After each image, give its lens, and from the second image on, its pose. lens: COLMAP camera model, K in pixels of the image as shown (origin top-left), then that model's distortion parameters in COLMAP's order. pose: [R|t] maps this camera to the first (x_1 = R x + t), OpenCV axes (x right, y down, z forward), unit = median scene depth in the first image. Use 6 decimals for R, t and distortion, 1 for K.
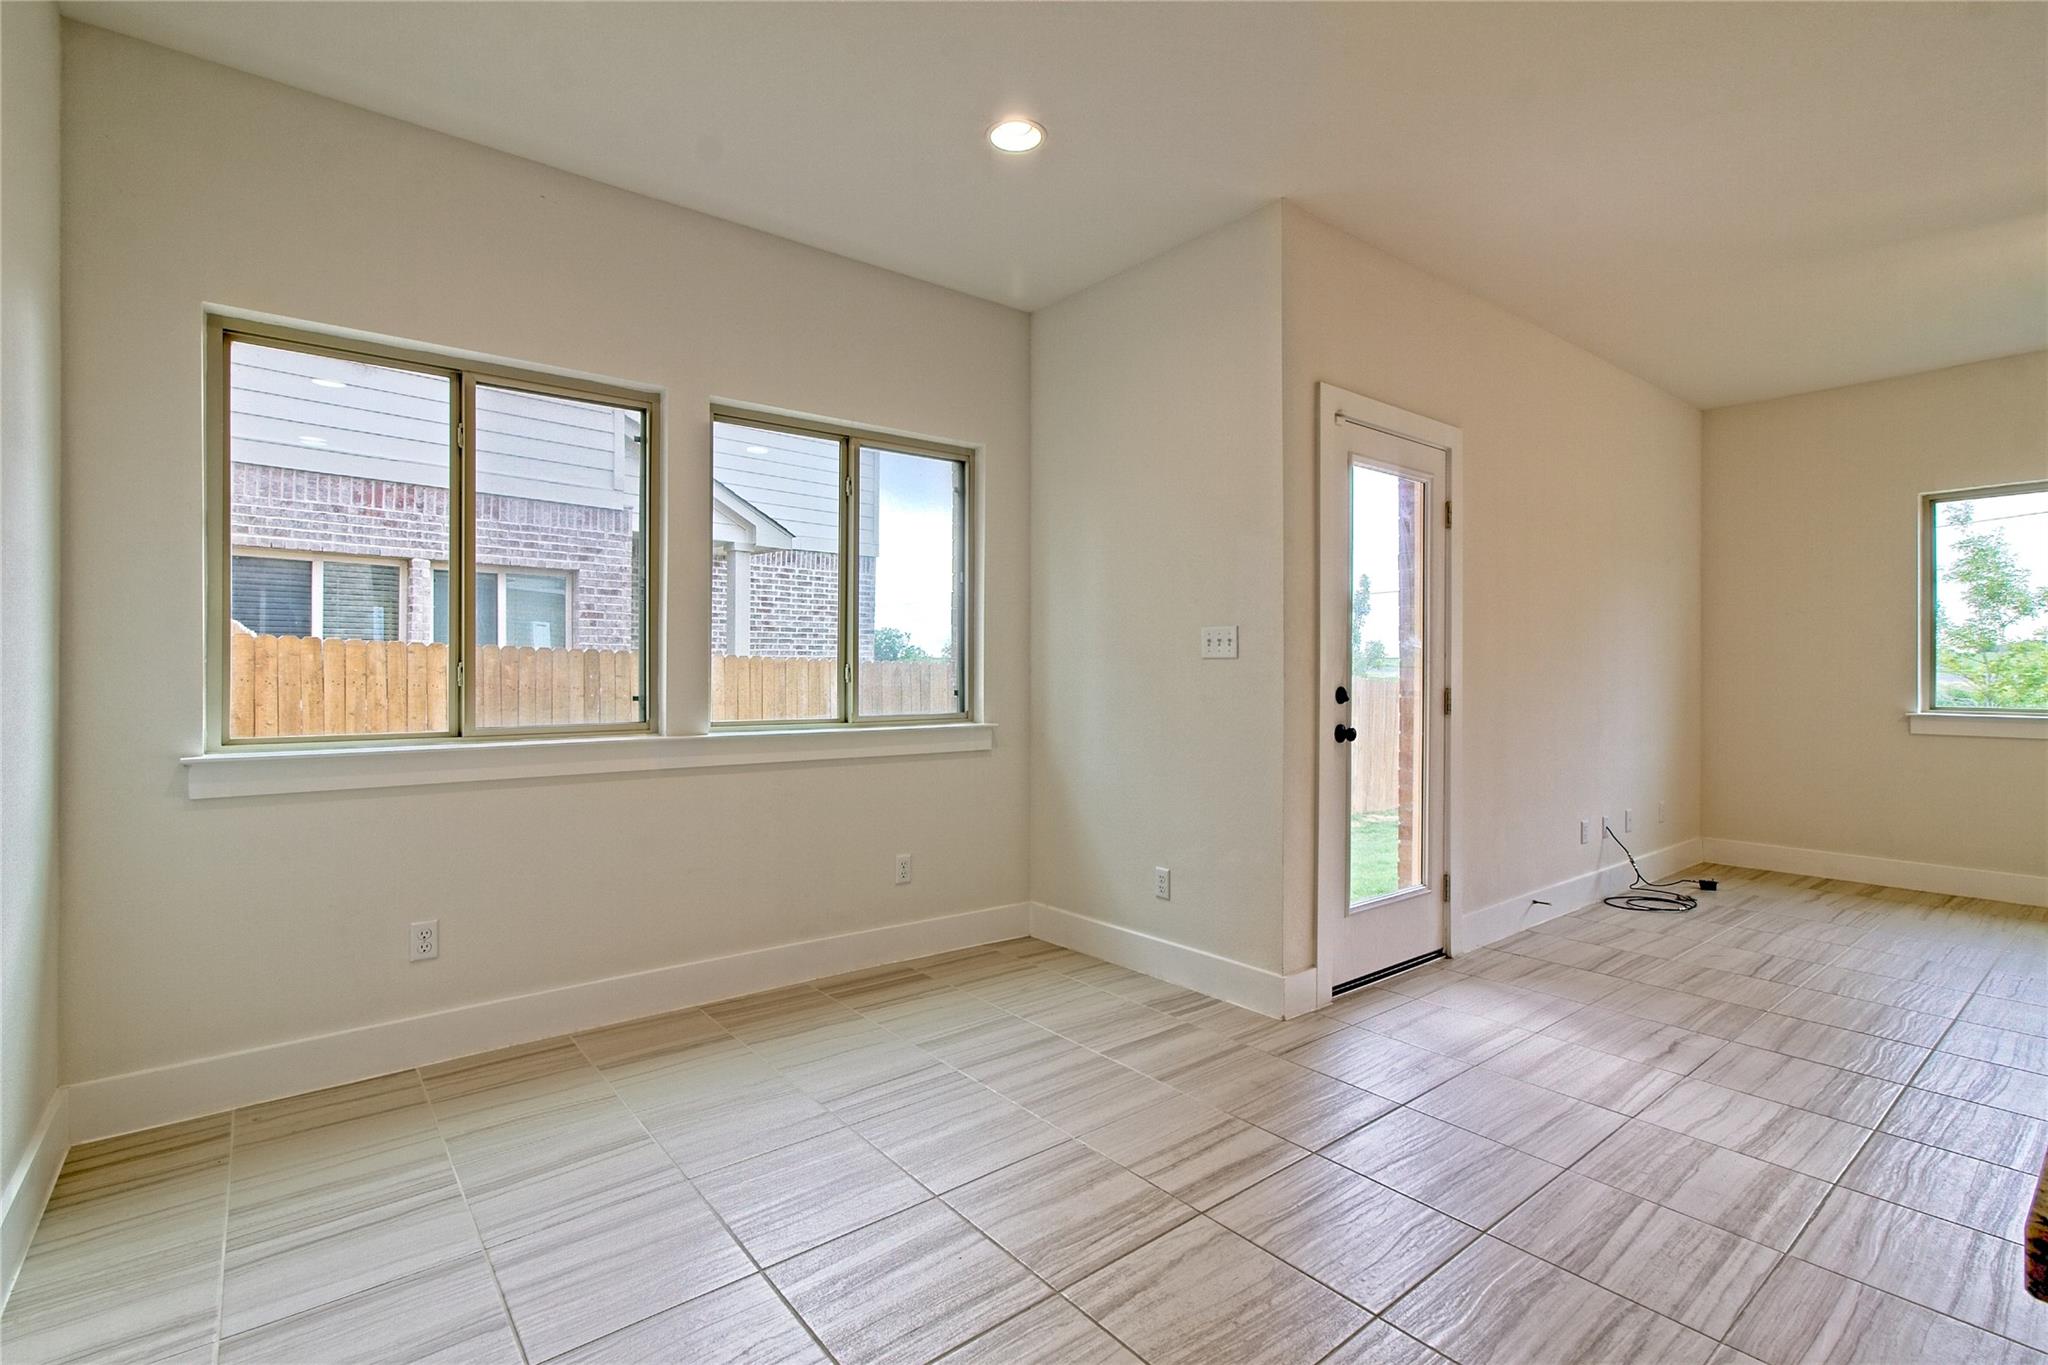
lens RADIAL K [[945.4, 0, 1017.5], [0, 945.4, 666.3], [0, 0, 1]] dist [-0.005816, 0.003315]
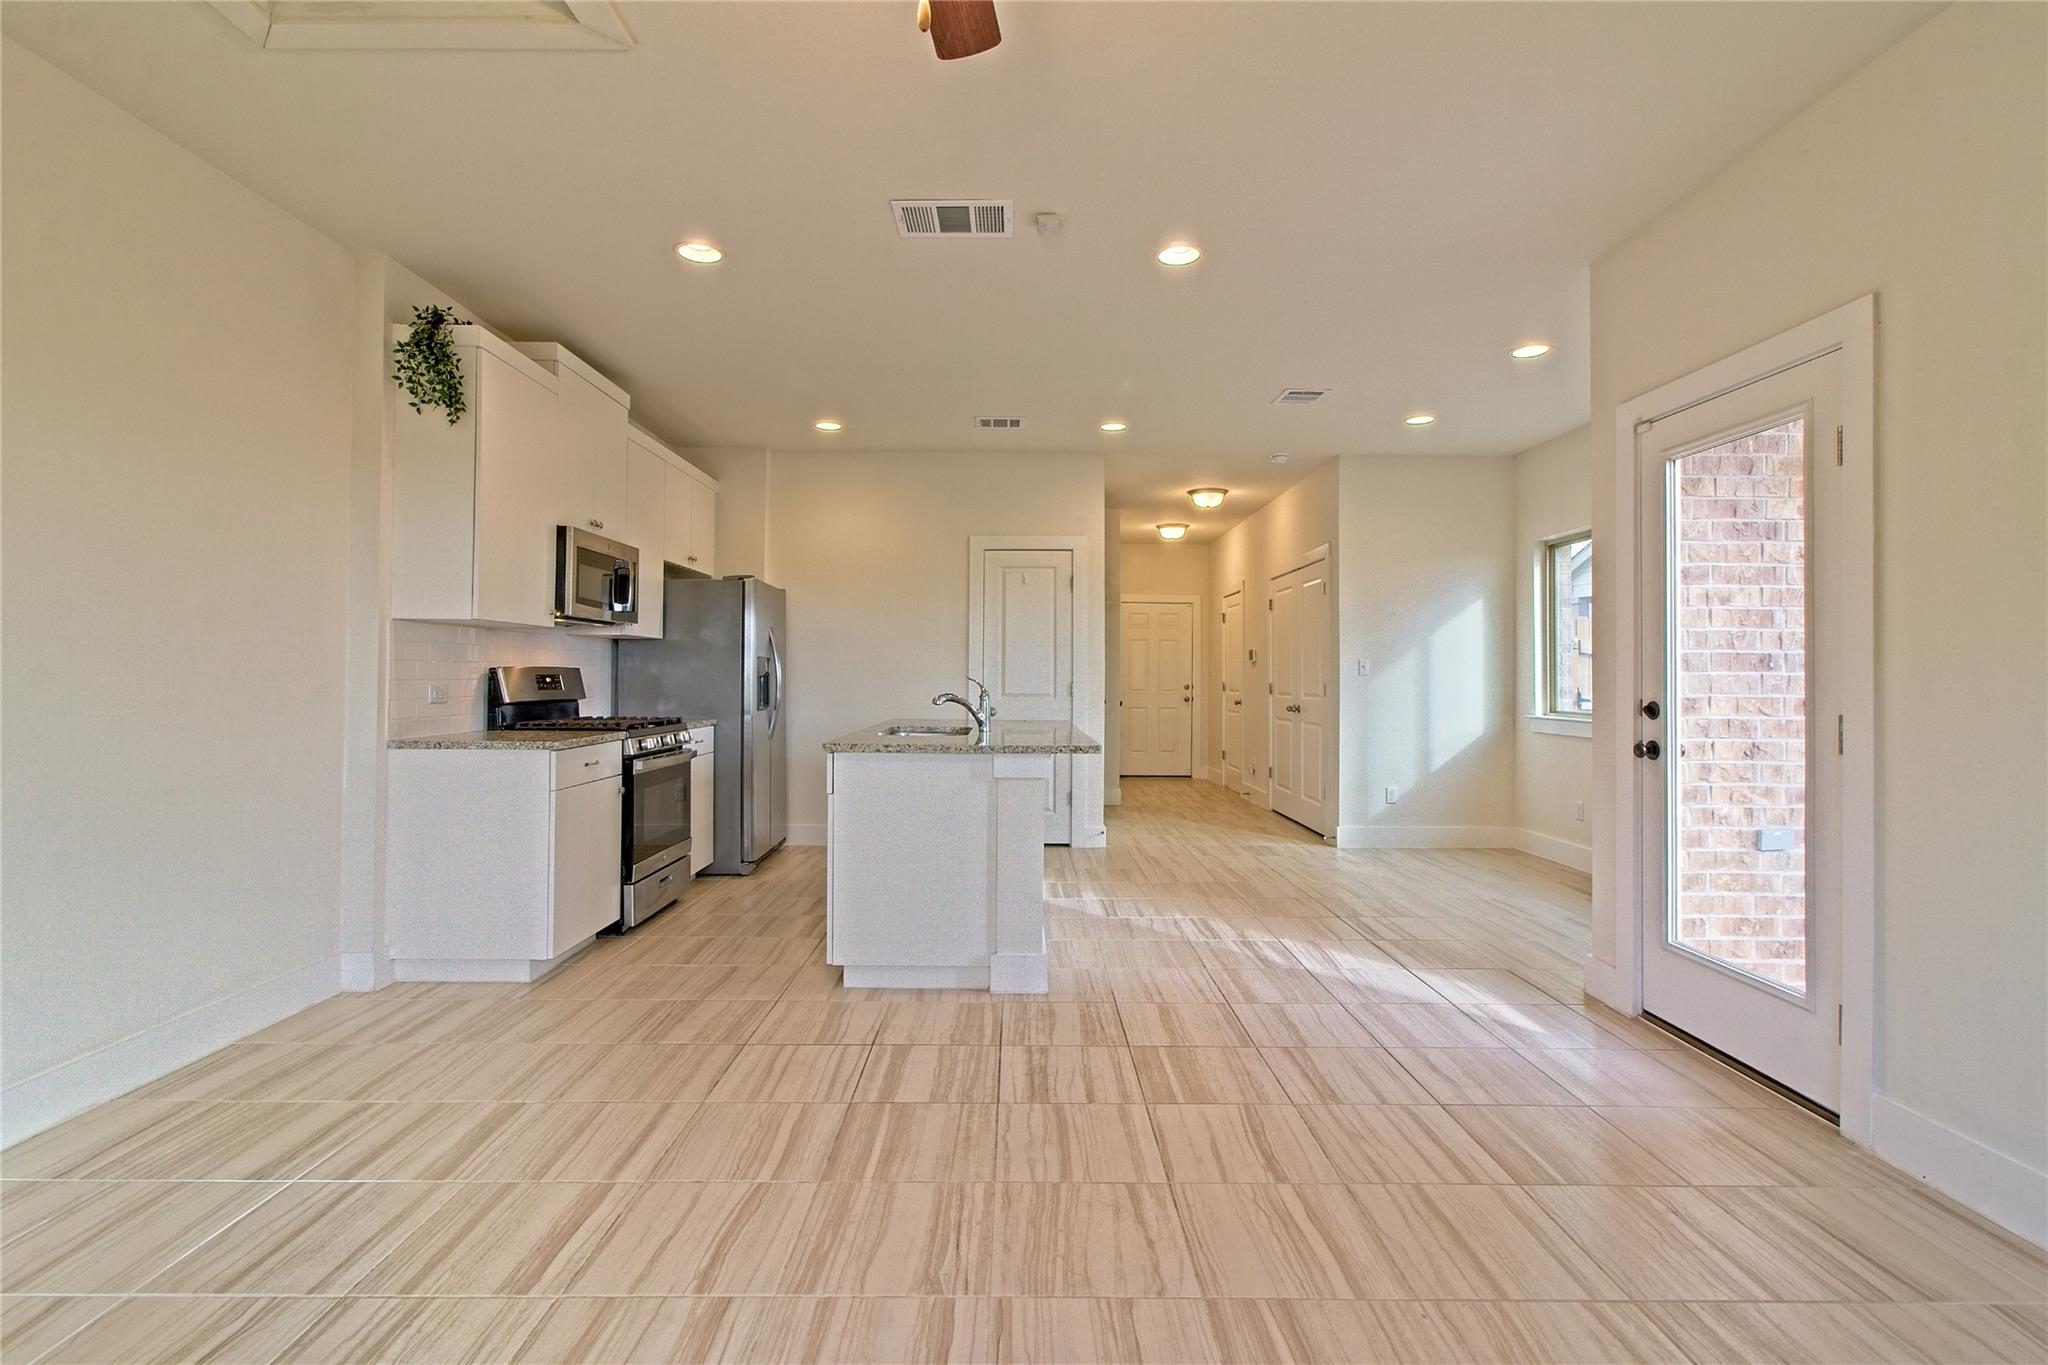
lens RADIAL K [[945.4, 0, 1019.9], [0, 945.4, 665.7], [0, 0, 1]] dist [-0.005816, 0.003315]
pose [[-0.619591, -0.013969, -0.784801, 1.516859], [-0.005810, 0.999896, -0.013211, 0.001697], [0.784904, -0.003625, -0.619607, 1.108506]]
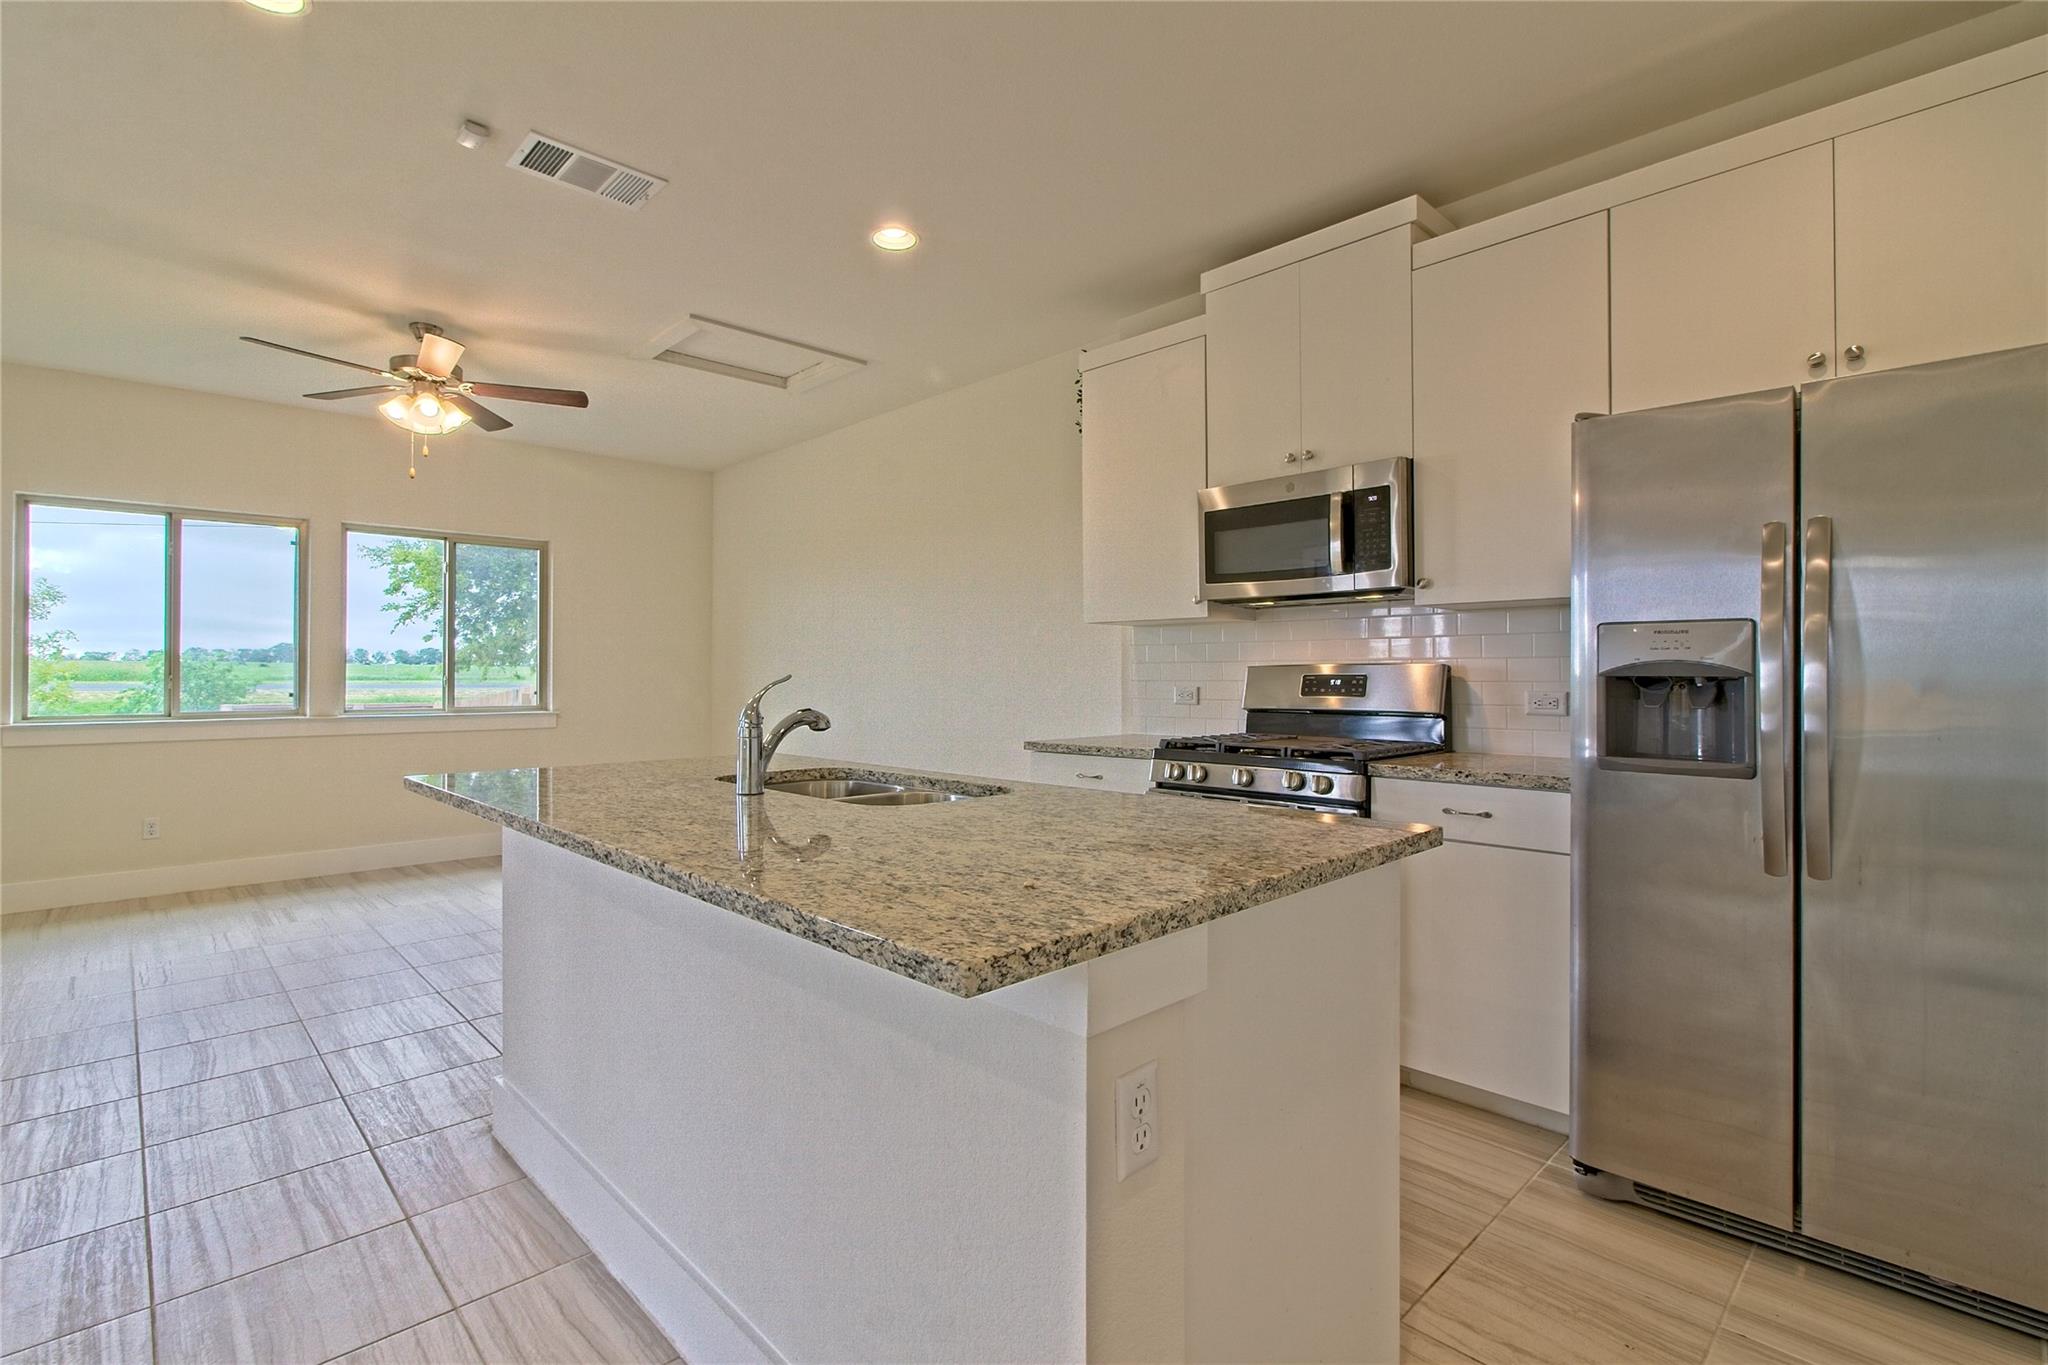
lens RADIAL K [[945.4, 0, 1020.0], [0, 945.4, 667.5], [0, 0, 1]] dist [-0.005816, 0.003315]
pose [[-0.093940, 0.007786, 0.995547, -0.111749], [-0.000678, 0.999969, -0.007884, -0.000309], [-0.995578, -0.001416, -0.093932, 0.134286]]
